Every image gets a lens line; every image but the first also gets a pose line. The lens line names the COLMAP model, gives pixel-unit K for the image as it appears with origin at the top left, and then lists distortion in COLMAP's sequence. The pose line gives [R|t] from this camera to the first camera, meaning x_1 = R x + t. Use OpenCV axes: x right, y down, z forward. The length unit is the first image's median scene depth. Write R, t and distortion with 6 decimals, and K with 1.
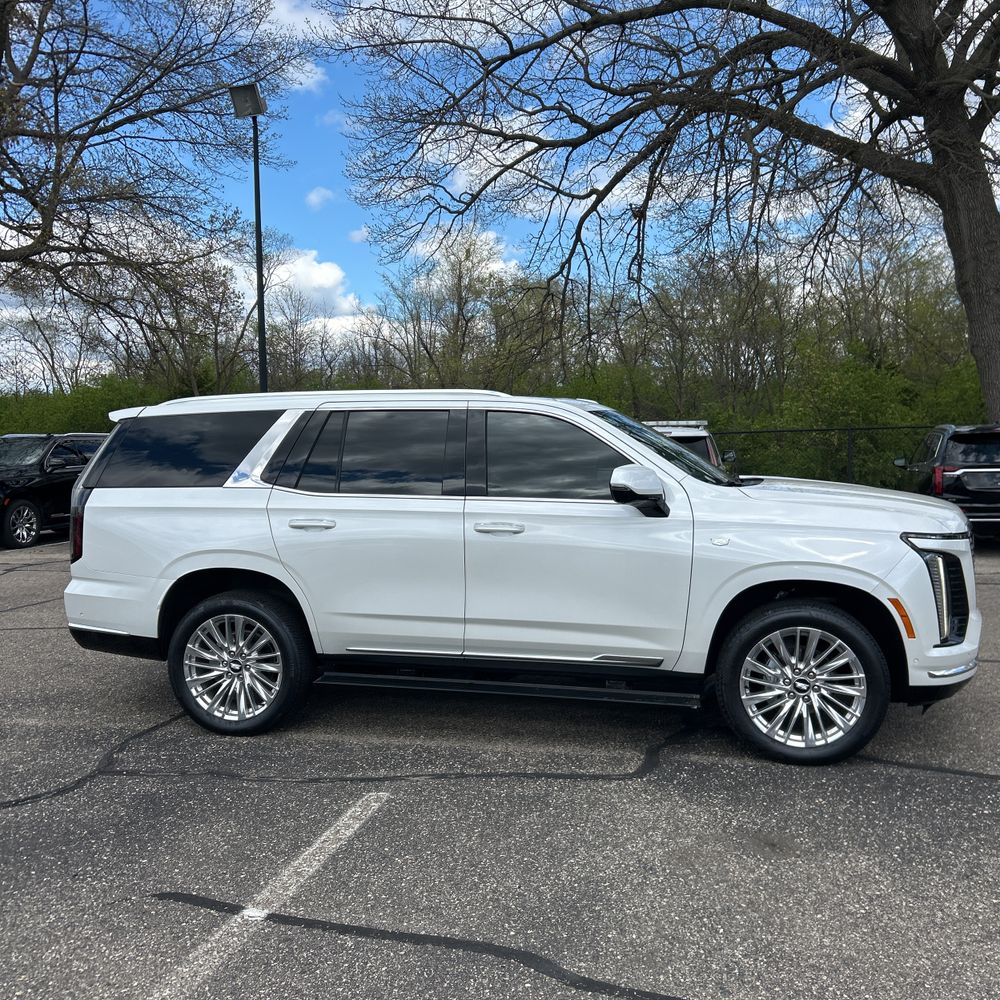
lens RADIAL K [[992.7, 0, 494.6], [0, 992.7, 497.9], [0, 0, 1]] dist [0.005870, 0.000000]
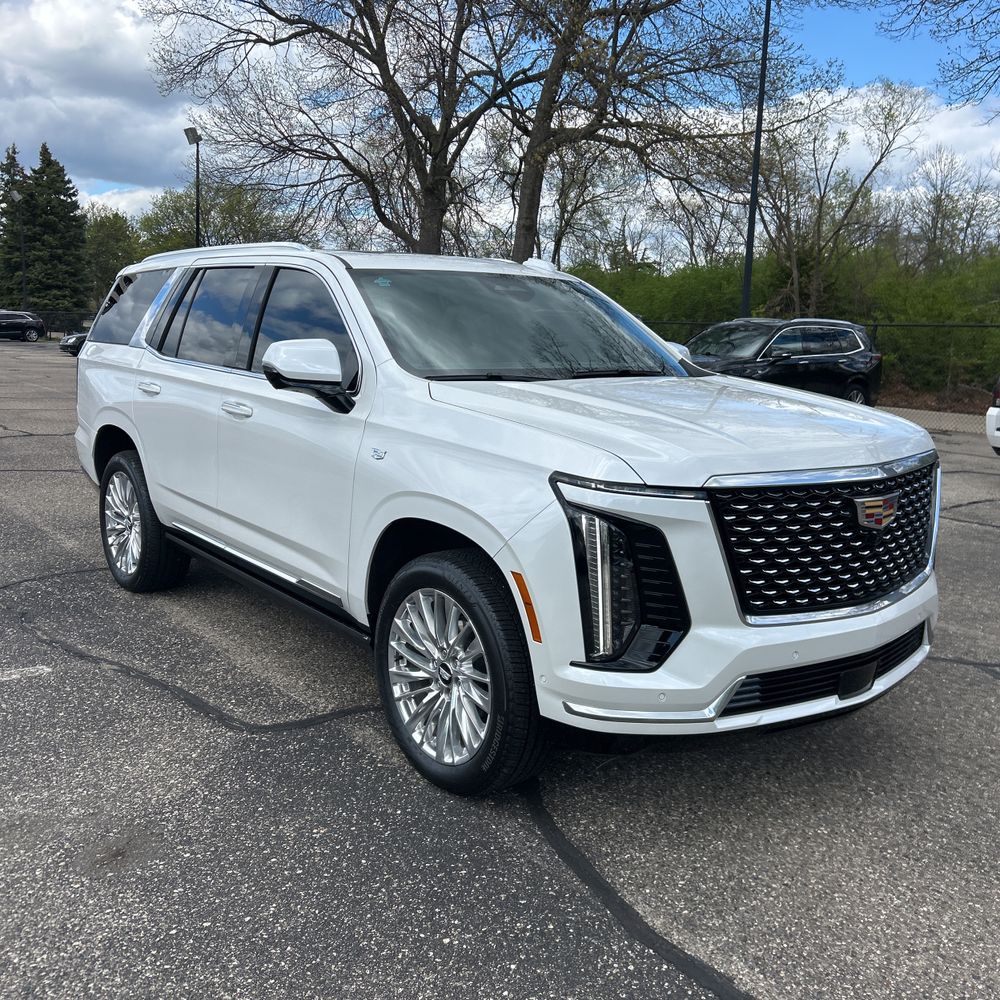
lens RADIAL K [[992.7, 0, 475.2], [0, 992.7, 500.2], [0, 0, 1]] dist [0.005870, 0.000000]
pose [[0.791933, 0.147970, -0.592408, 0.717655], [-0.076816, 0.986628, 0.143750, -0.030332], [0.605757, -0.068334, 0.792710, 0.478510]]
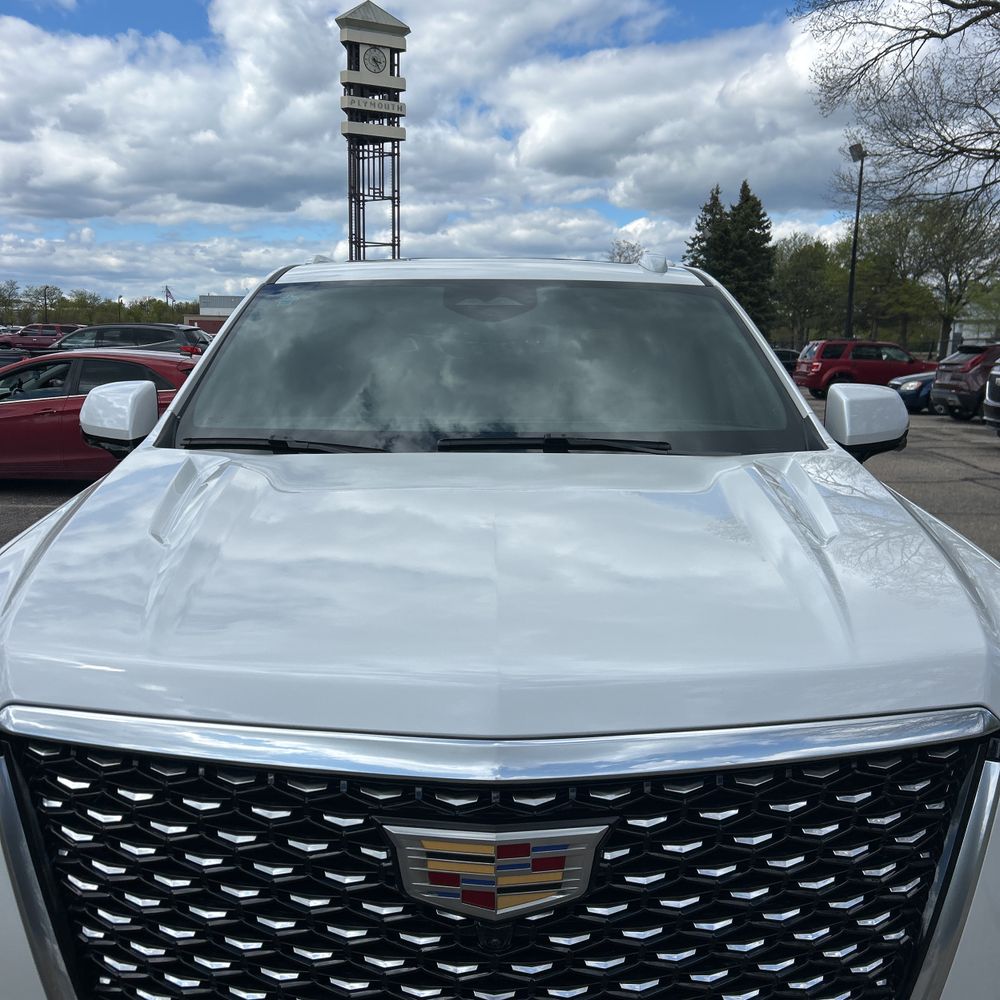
lens RADIAL K [[992.7, 0, 503.9], [0, 992.7, 505.8], [0, 0, 1]] dist [0.005870, 0.000000]
pose [[0.245874, 0.182123, -0.952038, 0.751892], [-0.064808, 0.983081, 0.171324, -0.074907], [0.967133, 0.019575, 0.253517, 1.081149]]
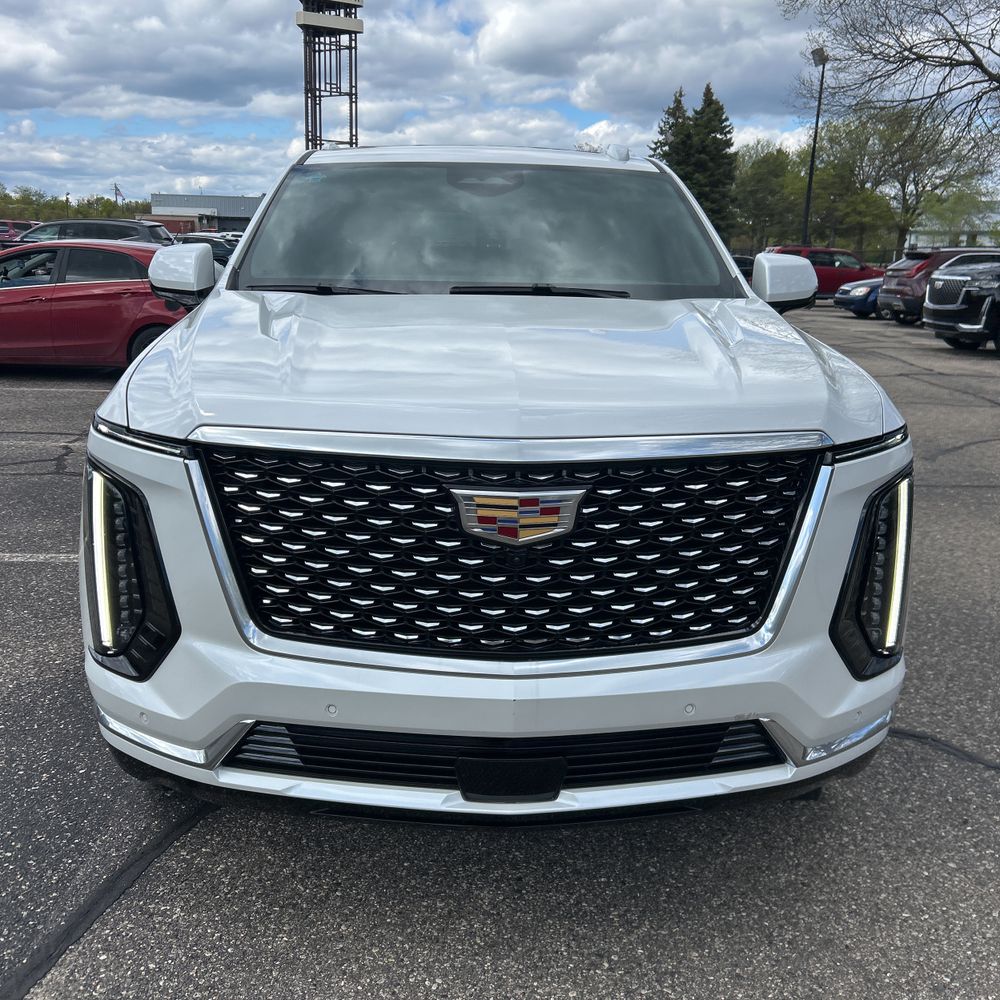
lens RADIAL K [[992.7, 0, 506.4], [0, 992.7, 502.9], [0, 0, 1]] dist [0.005870, 0.000000]
pose [[0.287142, 0.264755, -0.920573, 0.894548], [-0.077971, 0.964315, 0.253015, -0.052417], [0.954709, -0.000873, 0.297539, 1.022013]]
